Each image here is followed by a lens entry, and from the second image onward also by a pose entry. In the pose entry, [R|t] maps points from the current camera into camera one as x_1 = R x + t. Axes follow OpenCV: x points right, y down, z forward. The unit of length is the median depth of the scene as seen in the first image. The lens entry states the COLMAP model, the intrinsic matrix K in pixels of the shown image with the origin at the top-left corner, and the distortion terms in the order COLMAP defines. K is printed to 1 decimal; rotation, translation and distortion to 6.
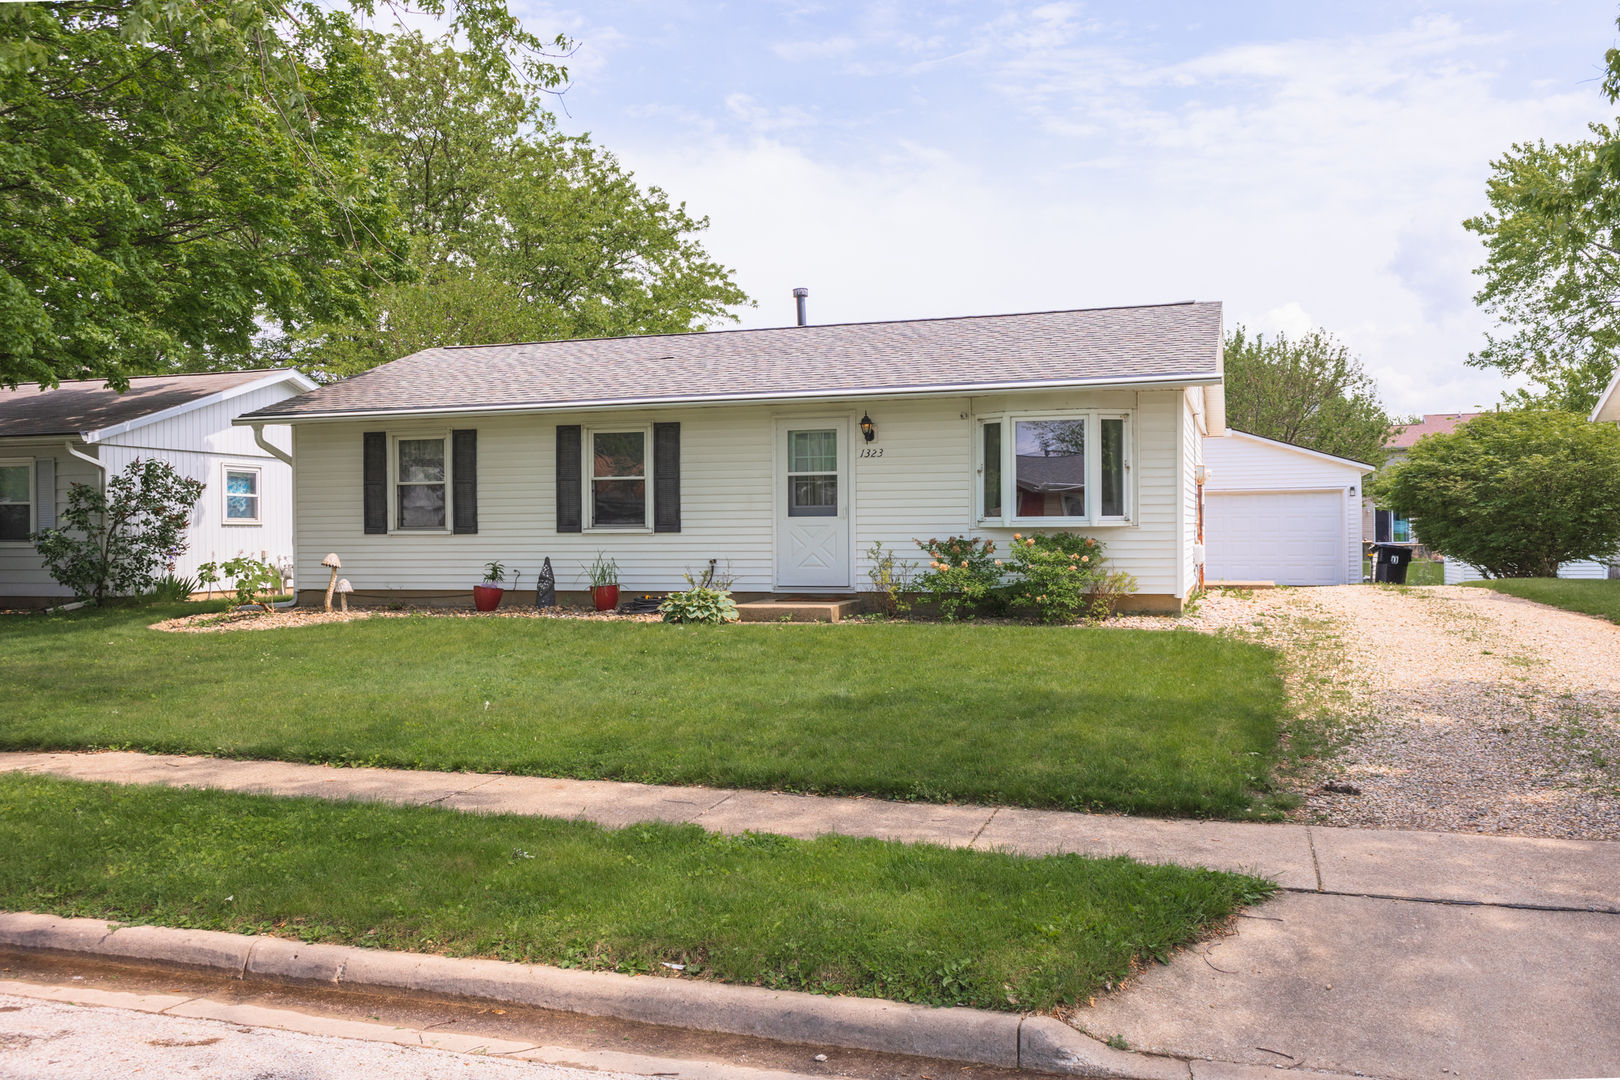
lens RADIAL K [[1304.7, 0, 810.0], [0, 1304.7, 540.0], [0, 0, 1]] dist [0.012818, 0.002634]
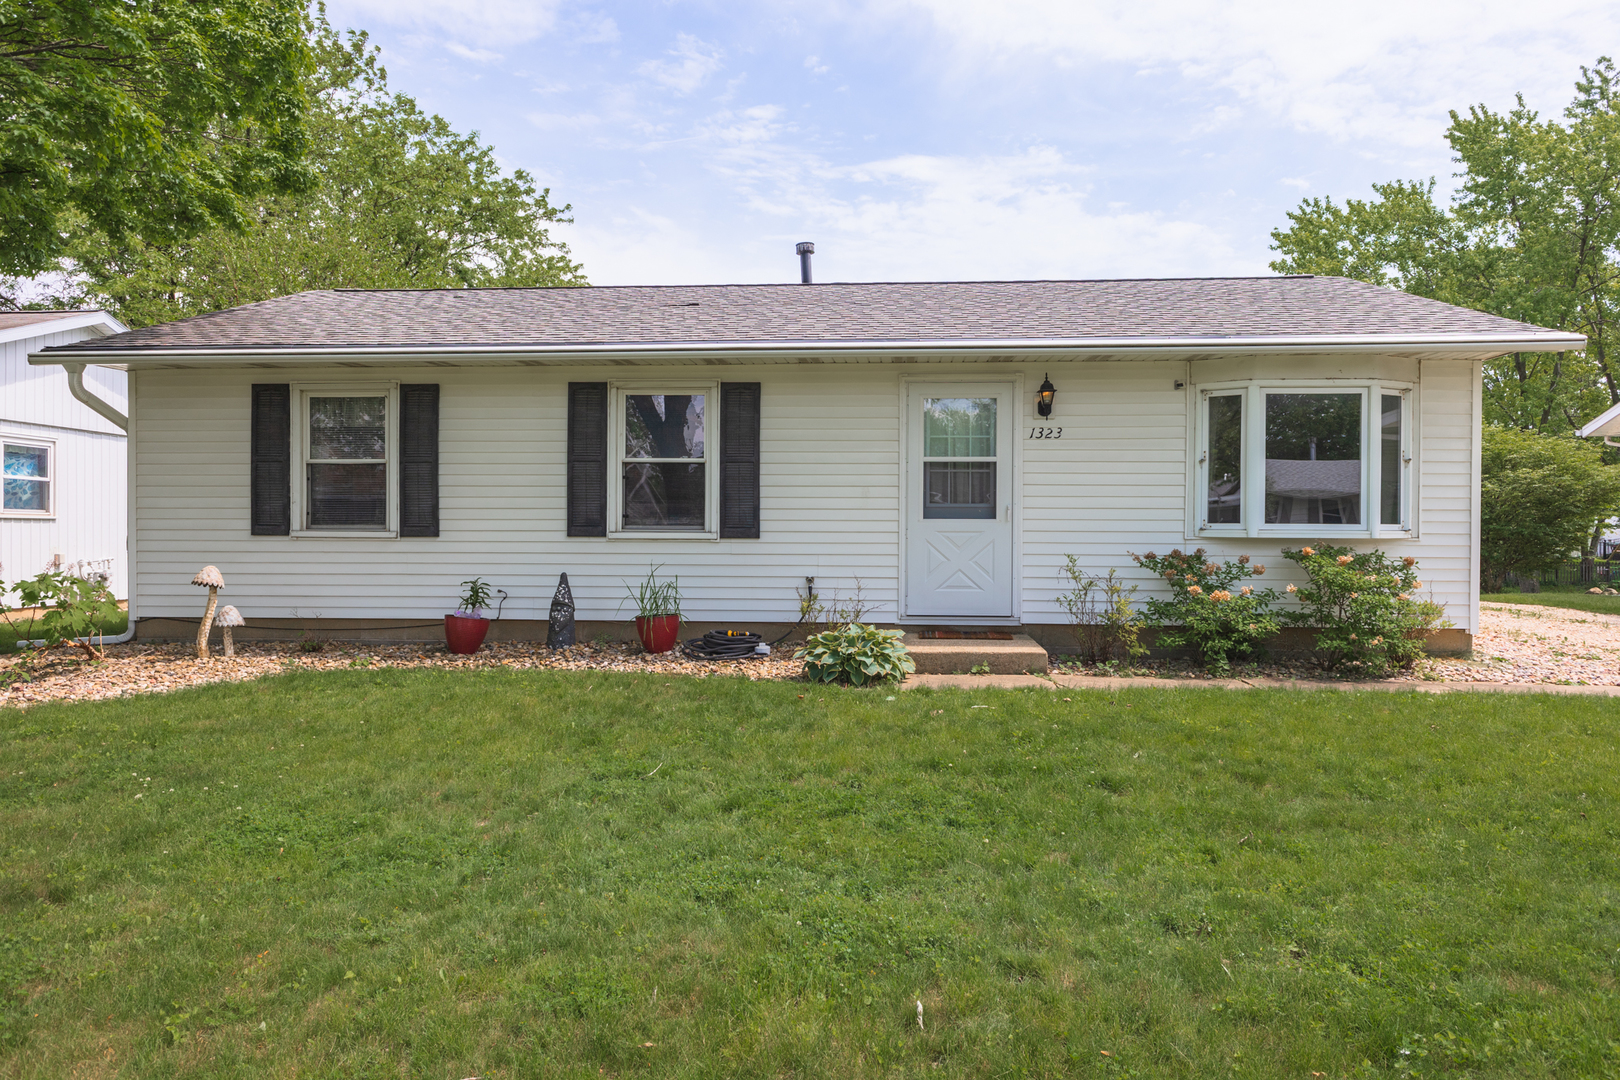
lens RADIAL K [[1053.2, 0, 810.0], [0, 1053.2, 540.0], [0, 0, 1]] dist [0.000596, -0.001452]
pose [[0.969452, 0.009720, 0.245090, -0.205621], [-0.010292, 0.999946, 0.001050, -0.005644], [-0.245066, -0.003540, 0.969500, 0.424466]]
